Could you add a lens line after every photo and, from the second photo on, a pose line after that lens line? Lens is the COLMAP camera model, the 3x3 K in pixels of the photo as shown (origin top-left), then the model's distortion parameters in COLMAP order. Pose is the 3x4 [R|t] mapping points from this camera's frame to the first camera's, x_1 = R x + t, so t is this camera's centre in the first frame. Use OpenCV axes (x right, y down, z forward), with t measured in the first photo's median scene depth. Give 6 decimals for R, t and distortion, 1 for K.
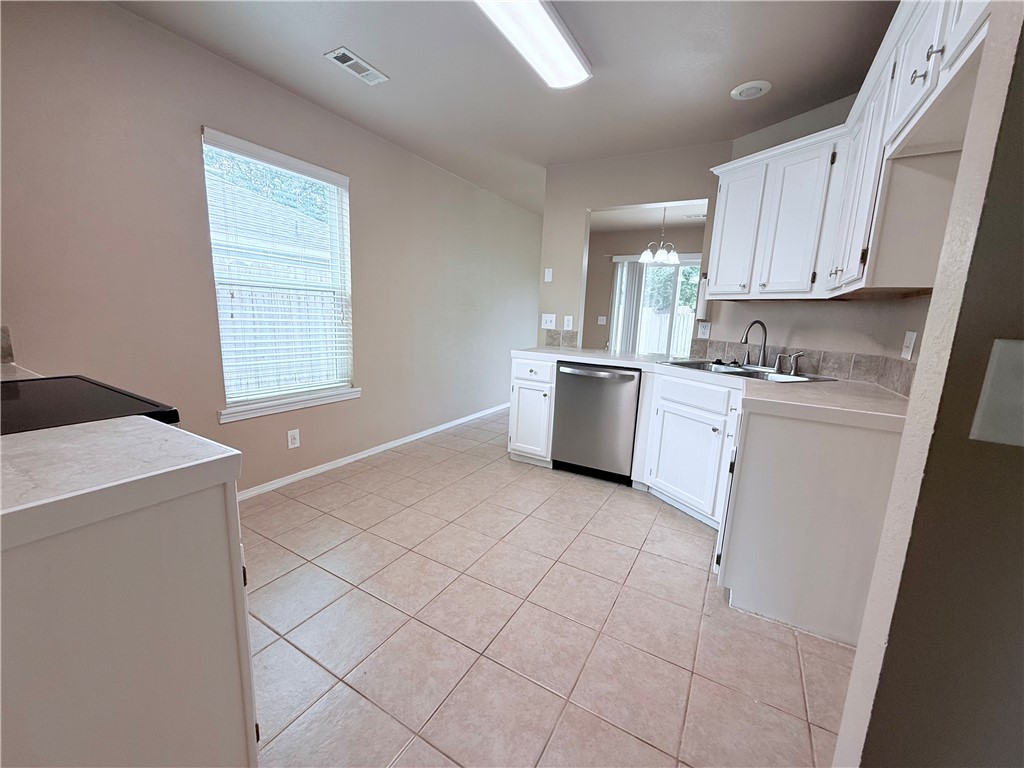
lens RADIAL K [[410.2, 0, 512.0], [0, 410.2, 384.0], [0, 0, 1]] dist [-0.001003, -0.000010]
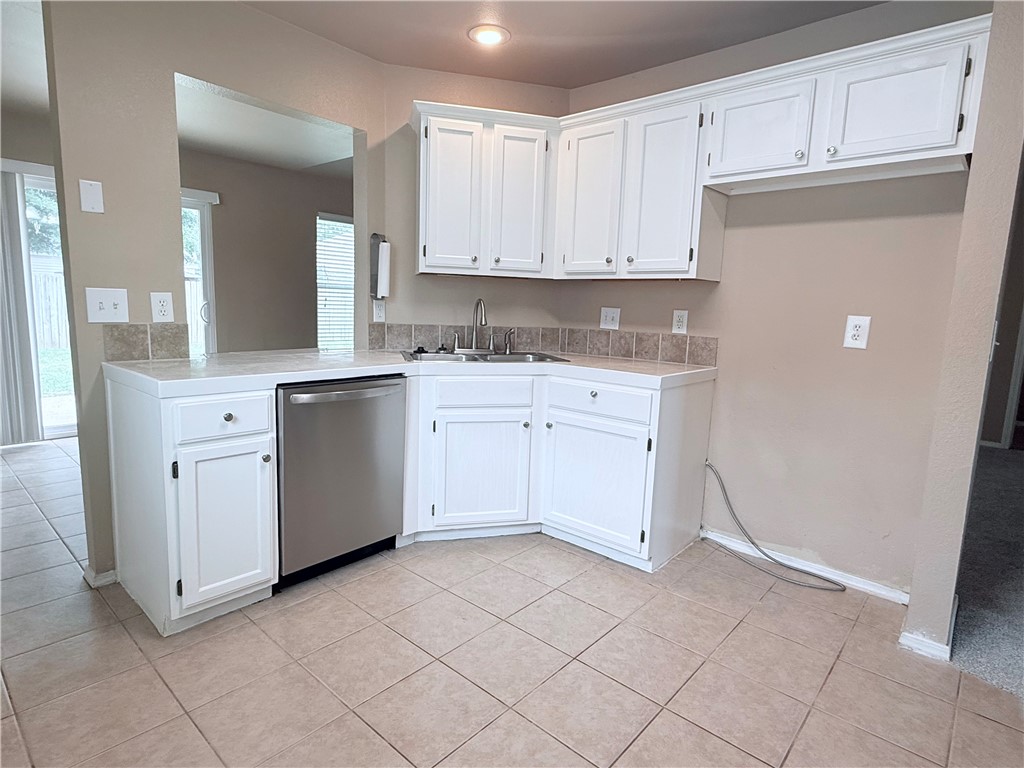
lens RADIAL K [[559.1, 0, 512.0], [0, 559.1, 384.0], [0, 0, 1]] dist [0.000585, -0.000315]
pose [[0.200348, -0.172706, 0.964382, -0.550397], [0.143793, 0.978864, 0.145426, -0.129079], [-0.969115, 0.109536, 0.220947, 0.627489]]
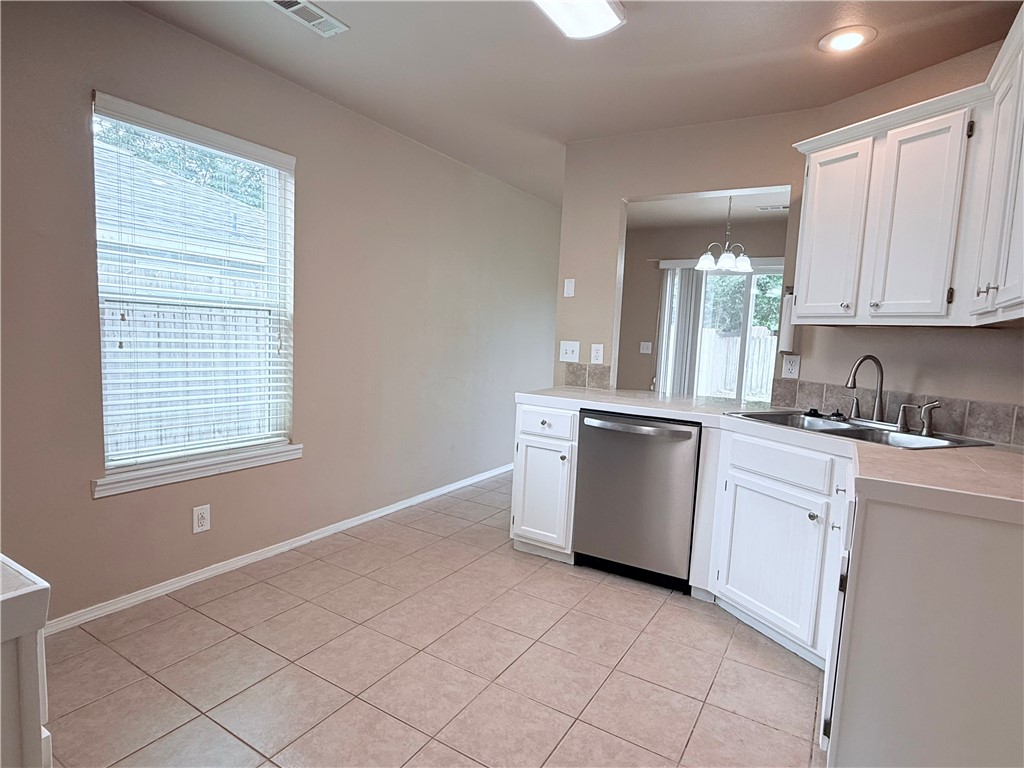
lens RADIAL K [[559.1, 0, 512.0], [0, 559.1, 384.0], [0, 0, 1]] dist [0.000585, -0.000315]
pose [[0.999700, 0.007048, -0.023445, 0.016832], [-0.008918, 0.996704, -0.080634, -0.022921], [0.022799, 0.080819, 0.996468, 0.045251]]
